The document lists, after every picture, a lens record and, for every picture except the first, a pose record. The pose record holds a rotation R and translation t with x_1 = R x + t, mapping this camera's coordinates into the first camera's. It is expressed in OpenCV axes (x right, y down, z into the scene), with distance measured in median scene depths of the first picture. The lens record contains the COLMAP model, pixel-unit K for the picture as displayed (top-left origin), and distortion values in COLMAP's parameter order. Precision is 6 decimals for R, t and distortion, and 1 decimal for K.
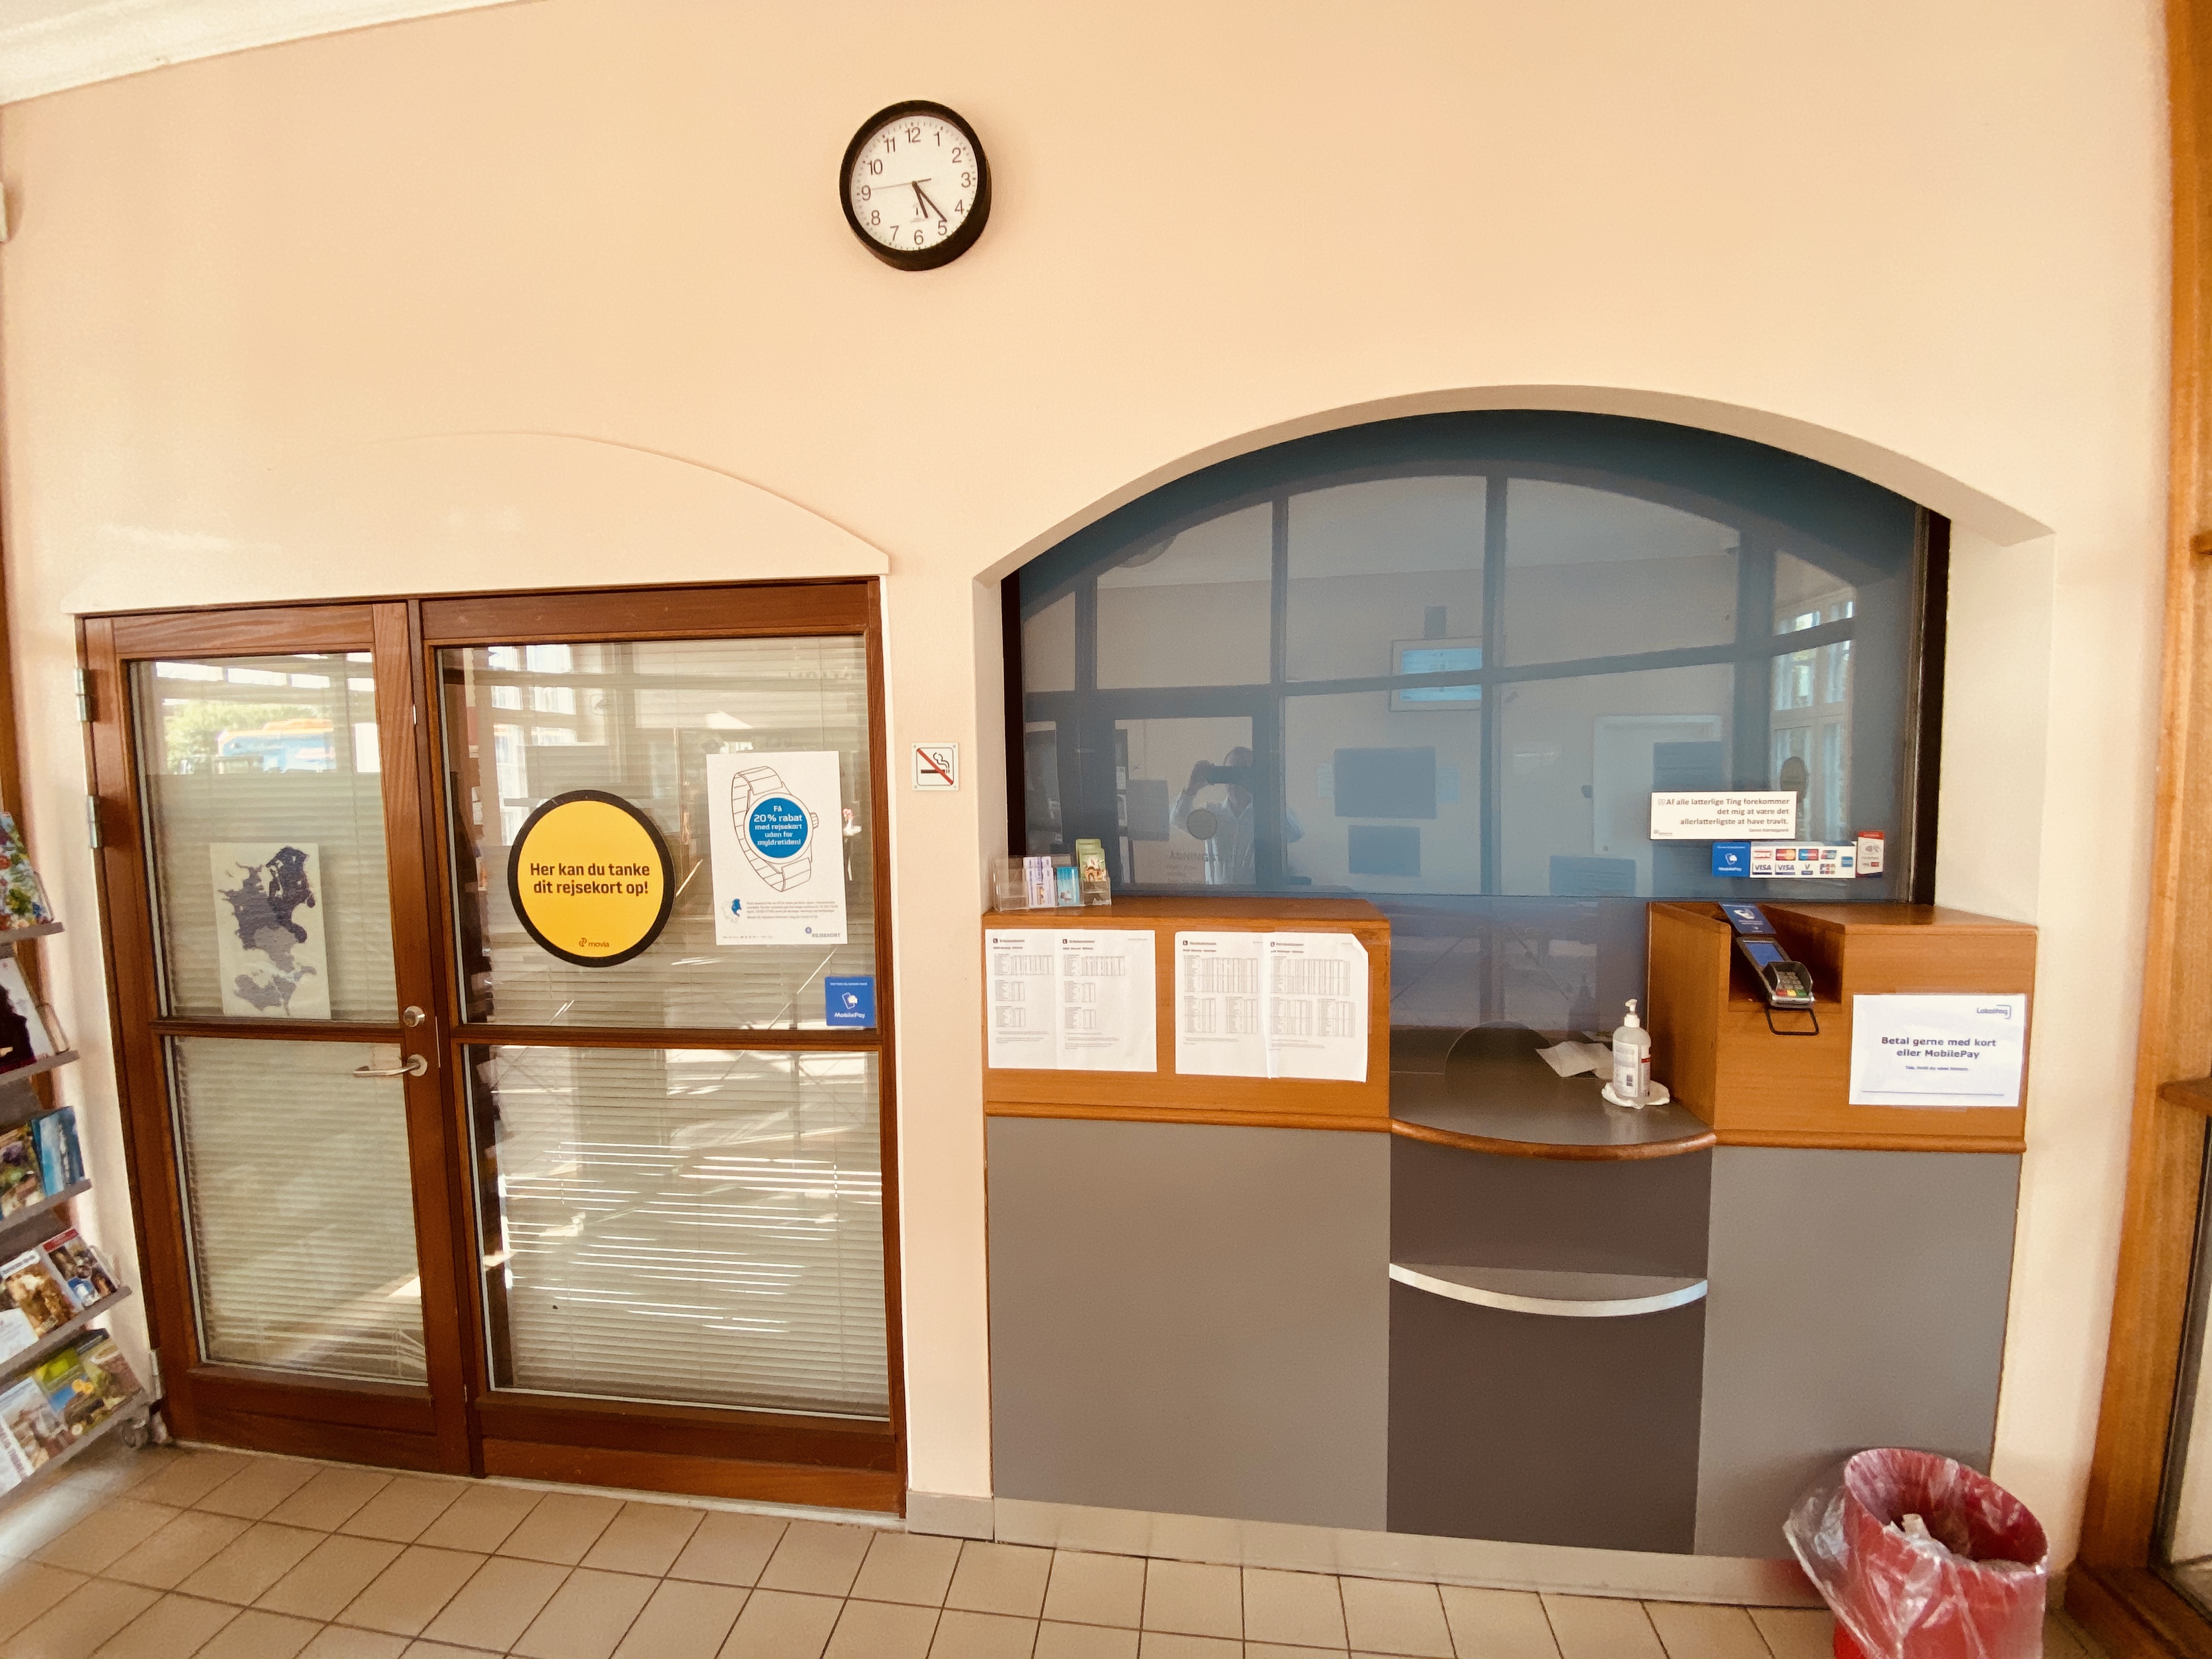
lens RADIAL K [[918.5, 0, 1106.0], [0, 918.5, 829.5], [0, 0, 1]] dist [0.019965, -0.018069]
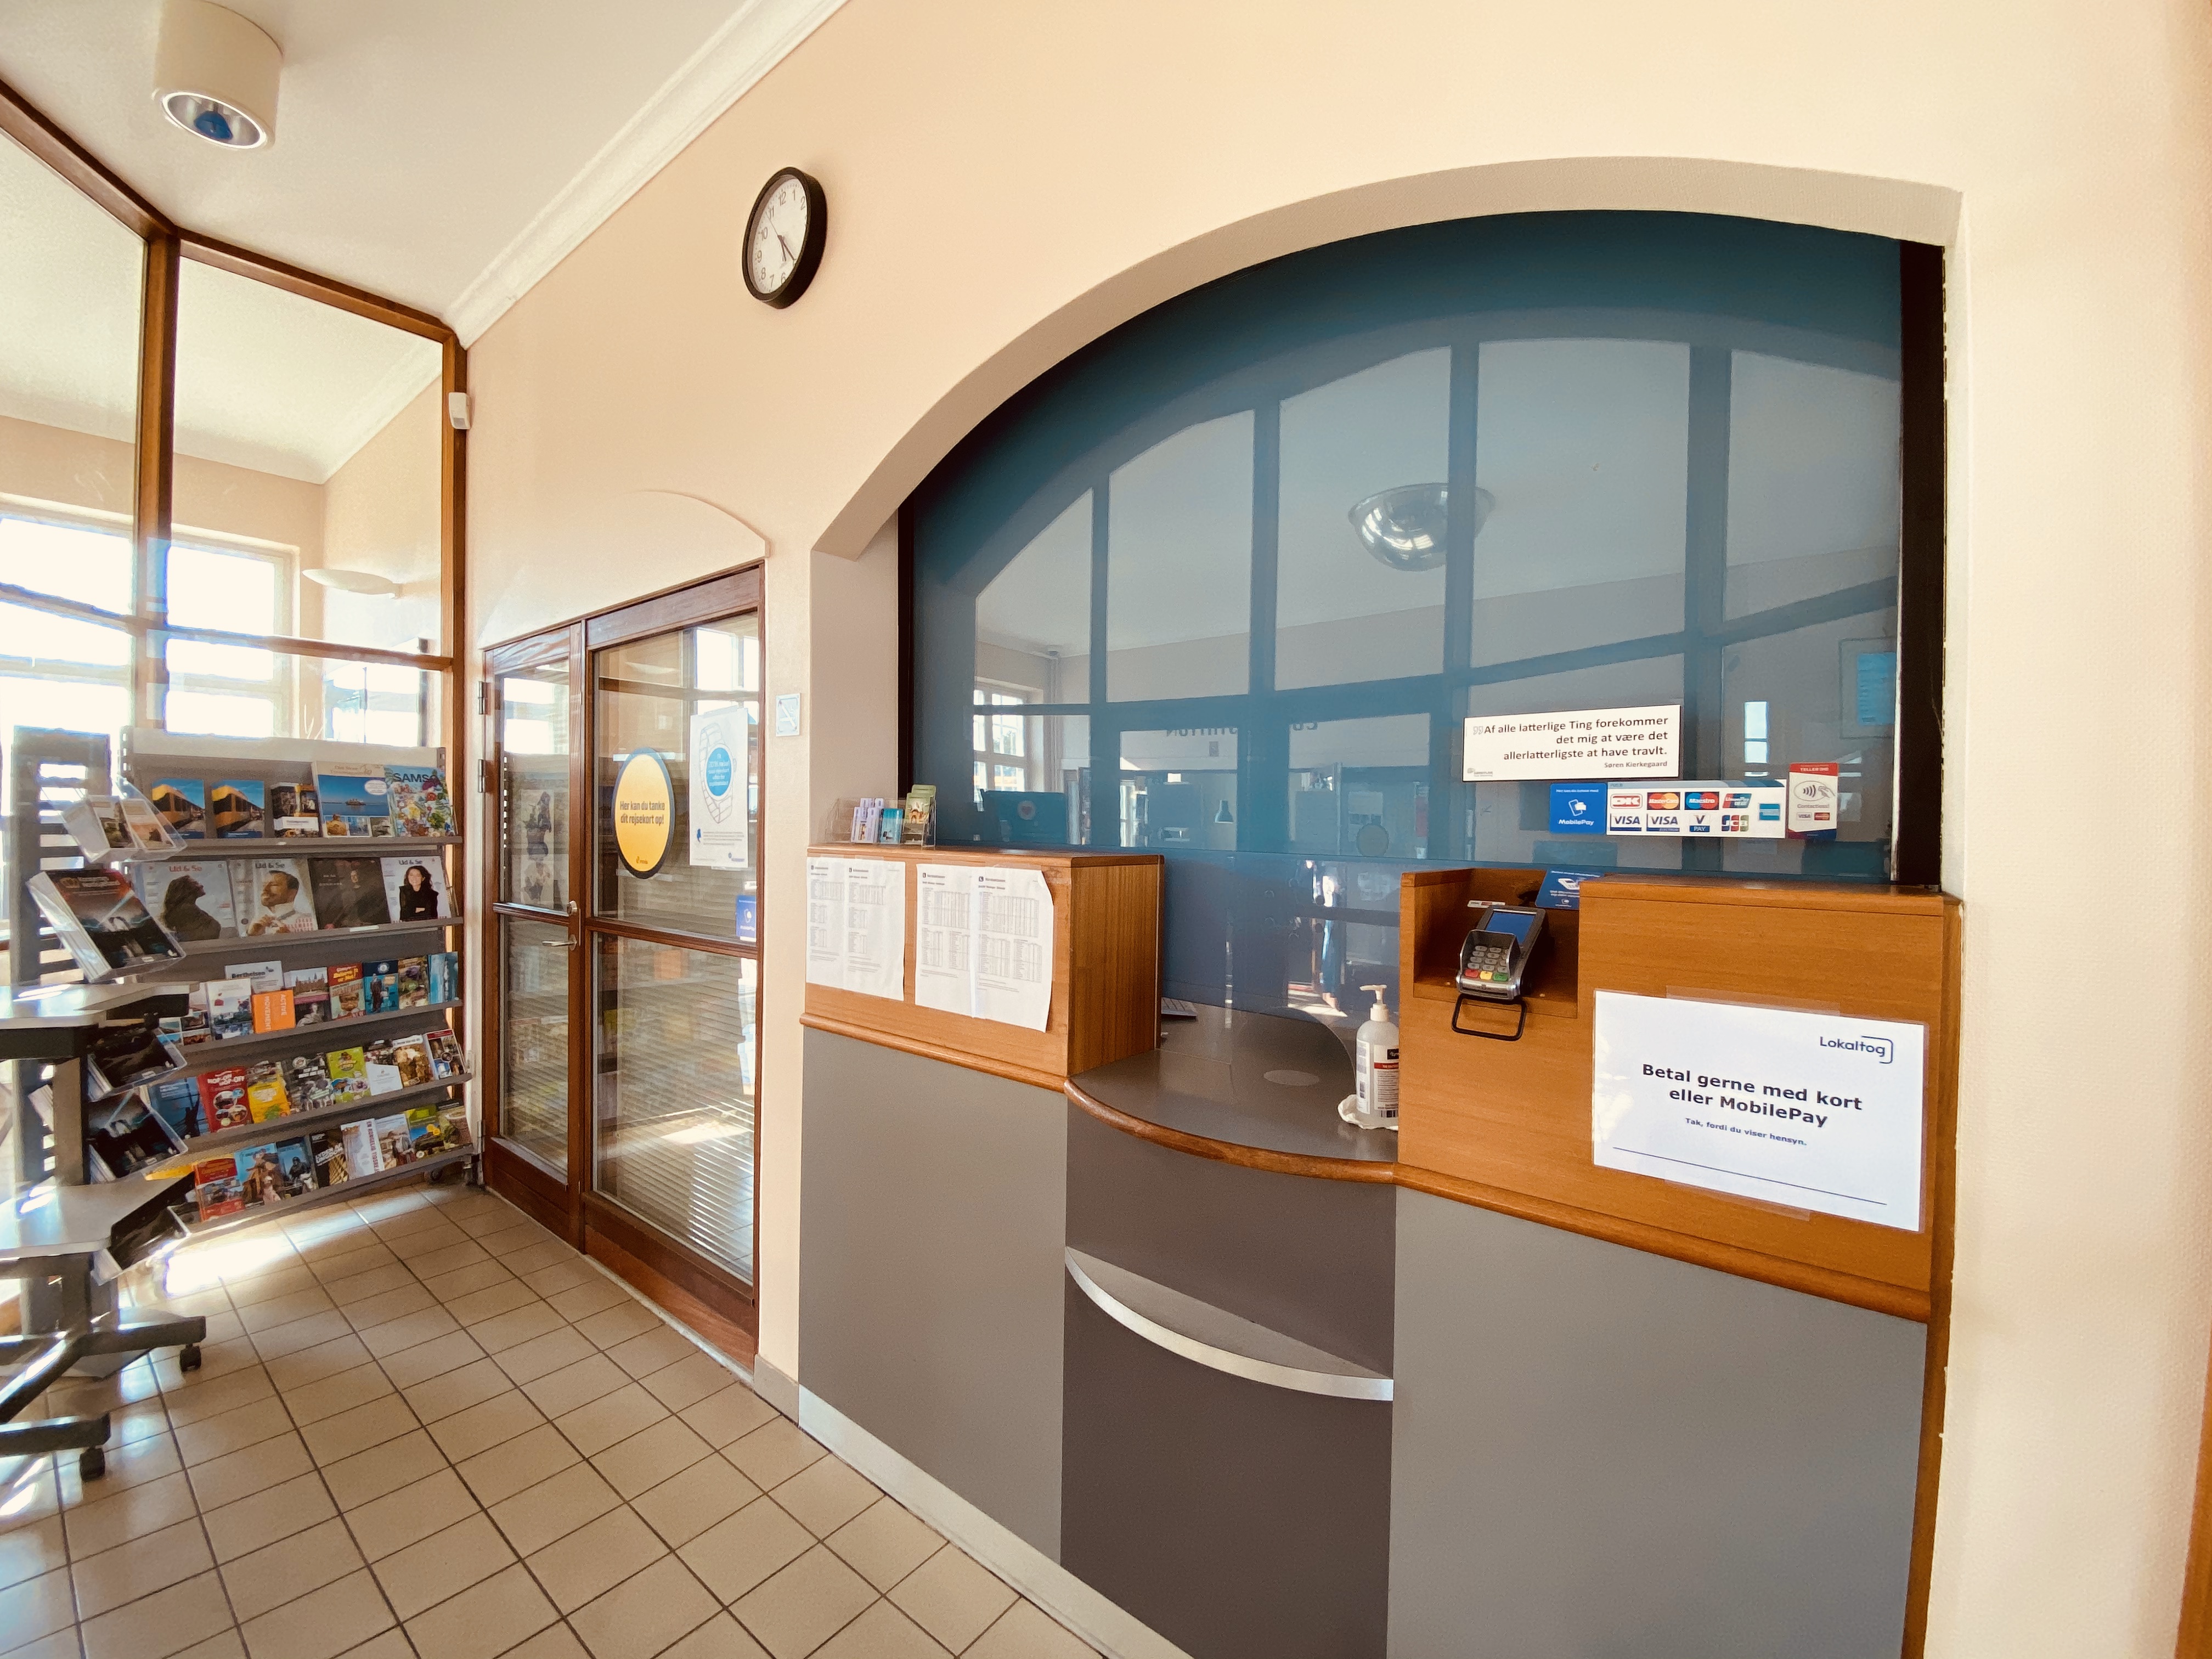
lens RADIAL K [[902.4, 0, 1106.0], [0, 902.4, 829.5], [0, 0, 1]] dist [0.022594, -0.021128]
pose [[0.851126, 0.027124, -0.524260, 0.739404], [-0.060221, 0.997116, -0.046179, 0.101957], [0.521496, 0.070875, 0.850305, 0.240859]]
